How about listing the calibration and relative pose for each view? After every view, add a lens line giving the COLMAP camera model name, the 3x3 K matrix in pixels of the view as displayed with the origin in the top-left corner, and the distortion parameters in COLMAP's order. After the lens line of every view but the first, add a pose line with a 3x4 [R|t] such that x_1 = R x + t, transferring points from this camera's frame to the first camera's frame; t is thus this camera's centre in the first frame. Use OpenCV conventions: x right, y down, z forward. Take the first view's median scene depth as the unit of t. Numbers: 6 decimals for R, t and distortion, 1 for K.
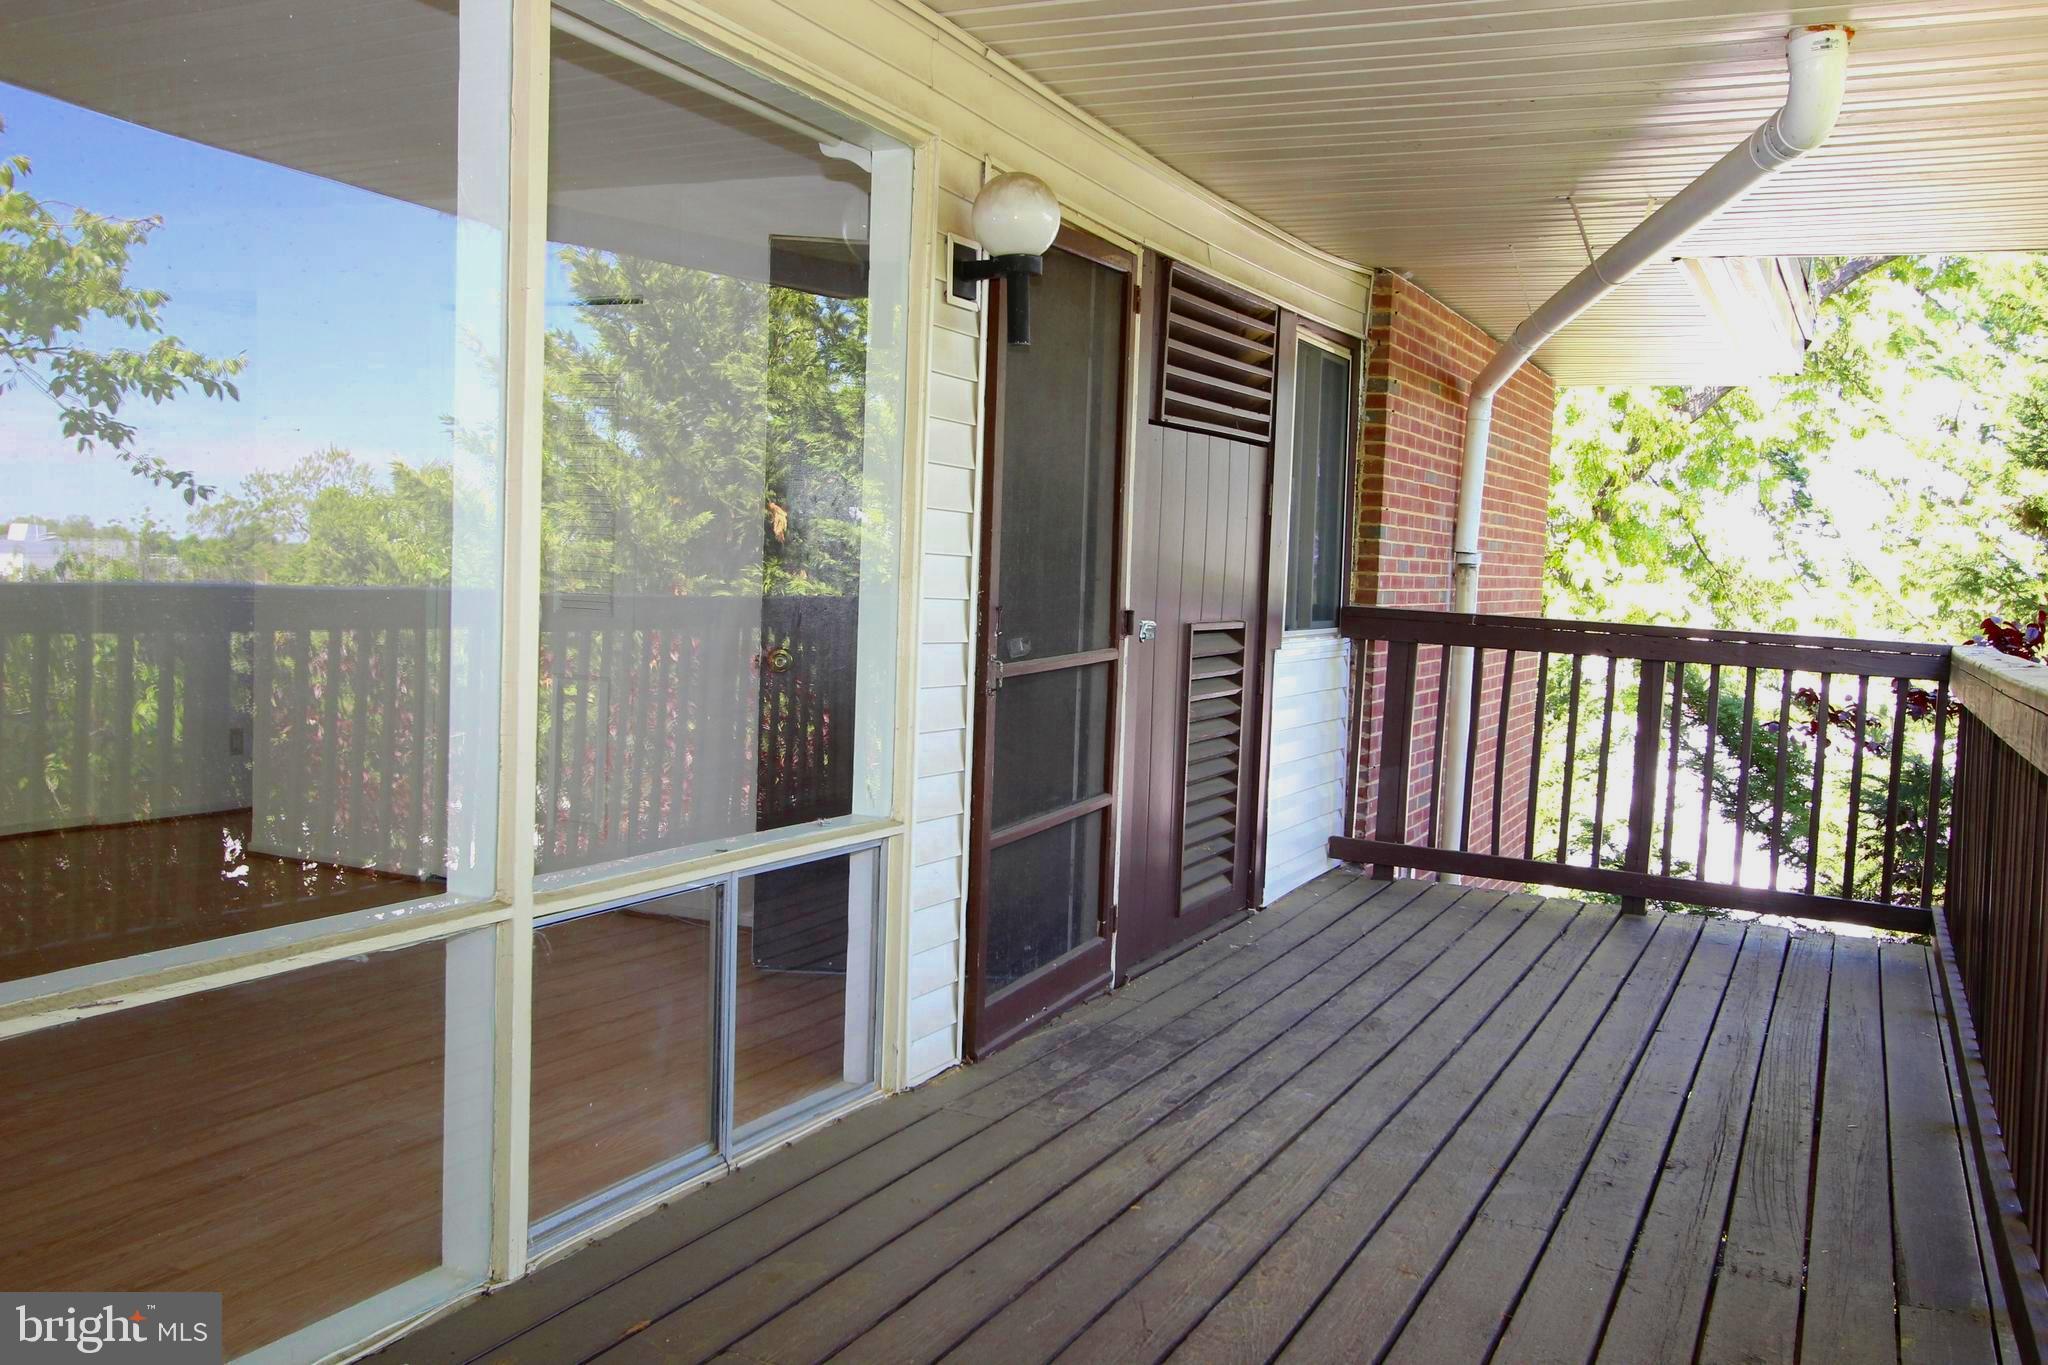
lens RADIAL K [[1772.6, 0, 1024.9], [0, 1772.6, 689.2], [0, 0, 1]] dist [0.007051, 0.000944]
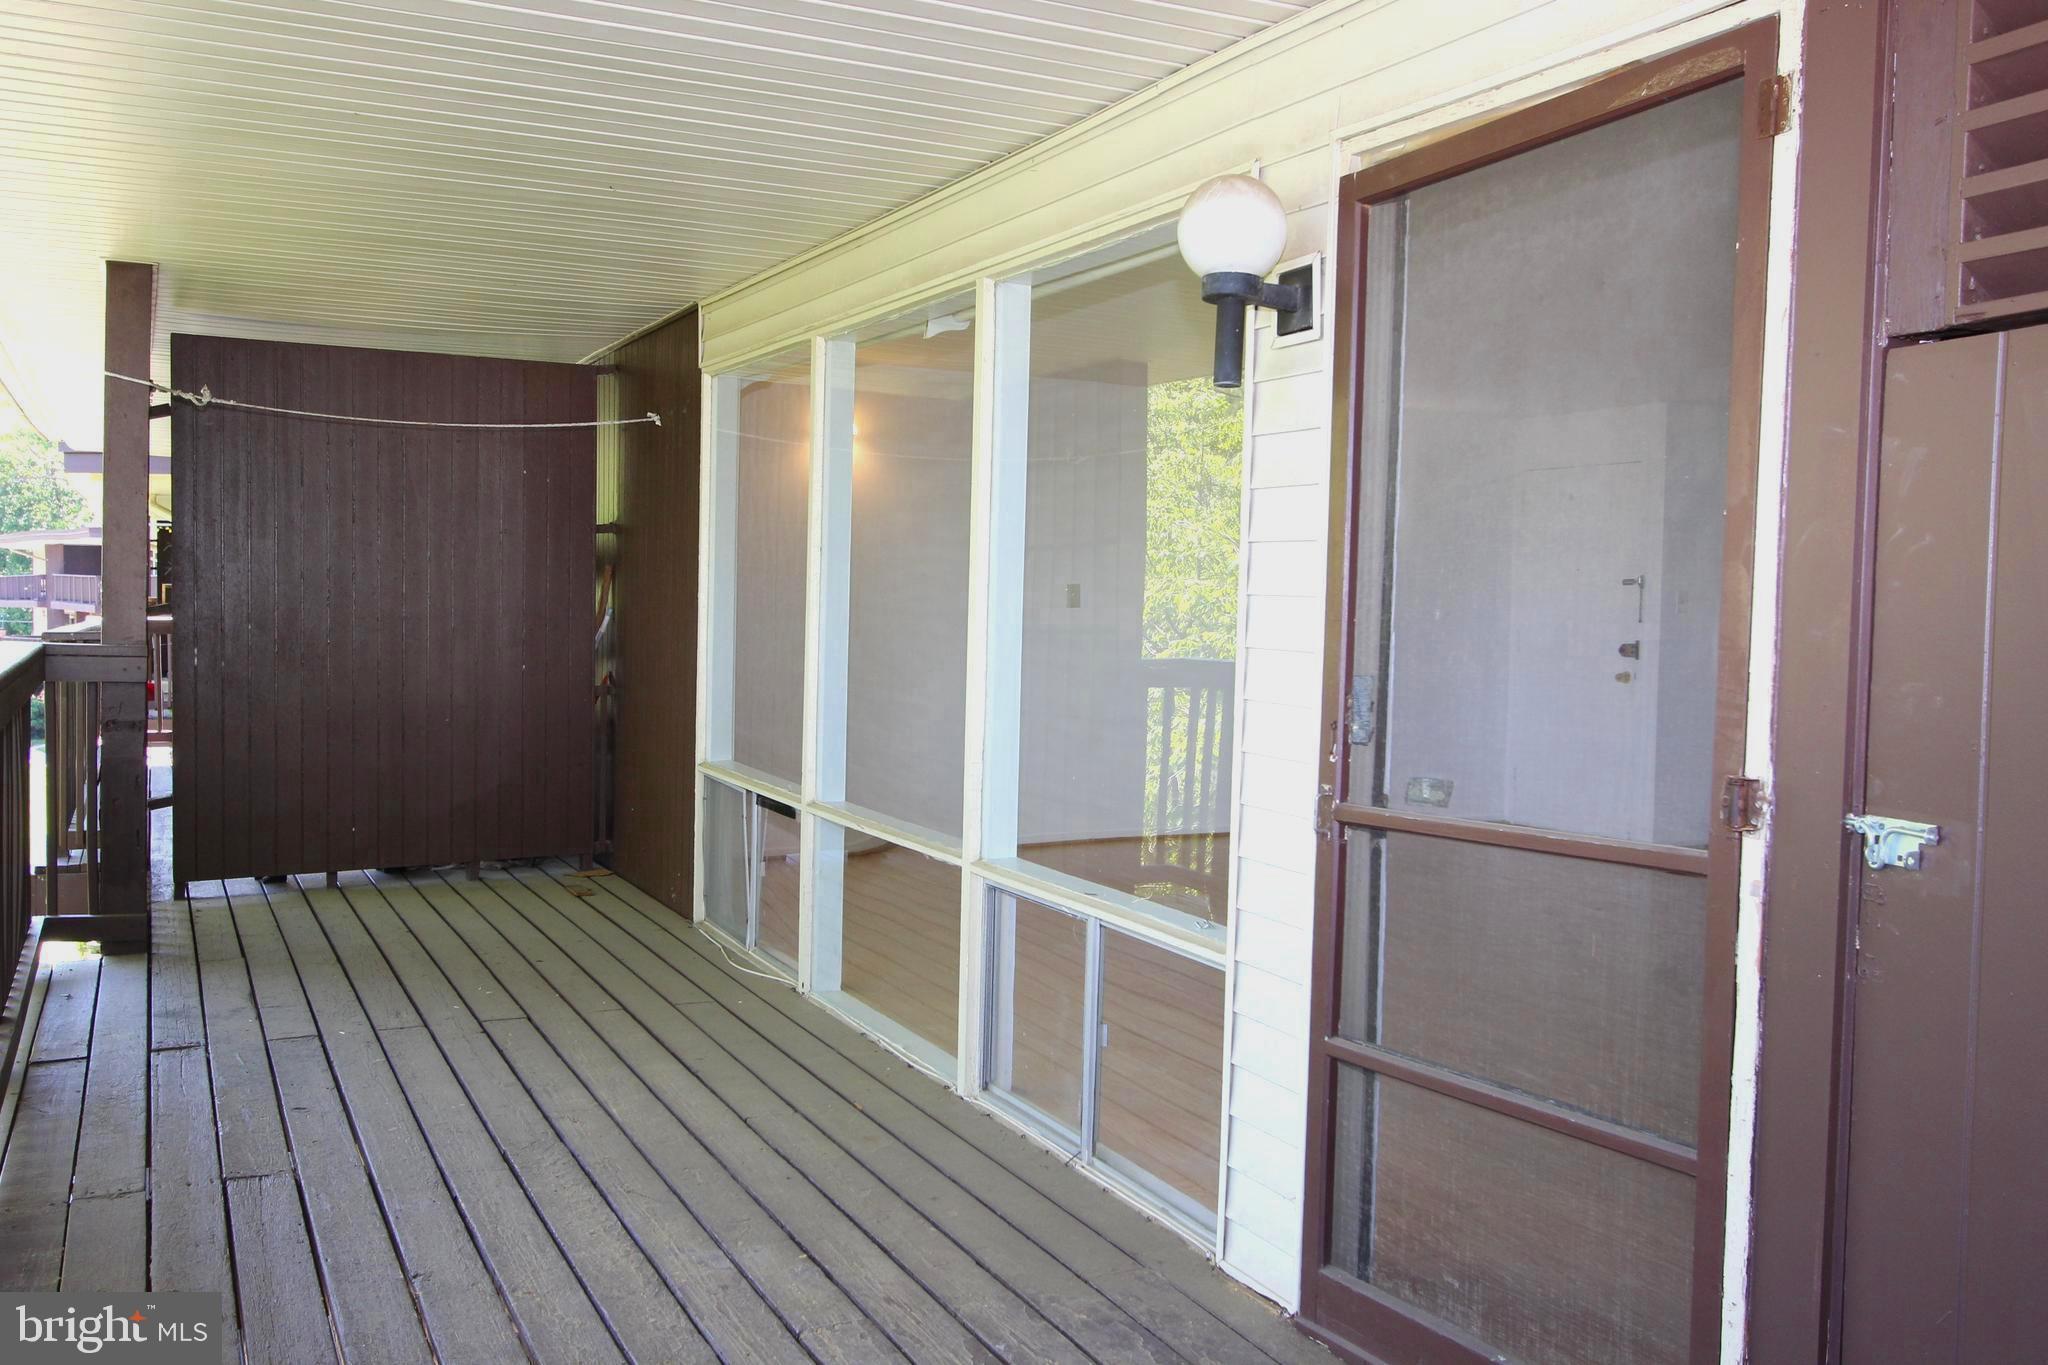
lens RADIAL K [[1772.6, 0, 1025.4], [0, 1772.6, 679.1], [0, 0, 1]] dist [0.007051, 0.000944]
pose [[-0.623044, -0.025646, -0.781766, 0.752313], [-0.099854, 0.993893, 0.046976, -0.098634], [0.775787, 0.107331, -0.621800, 1.605057]]
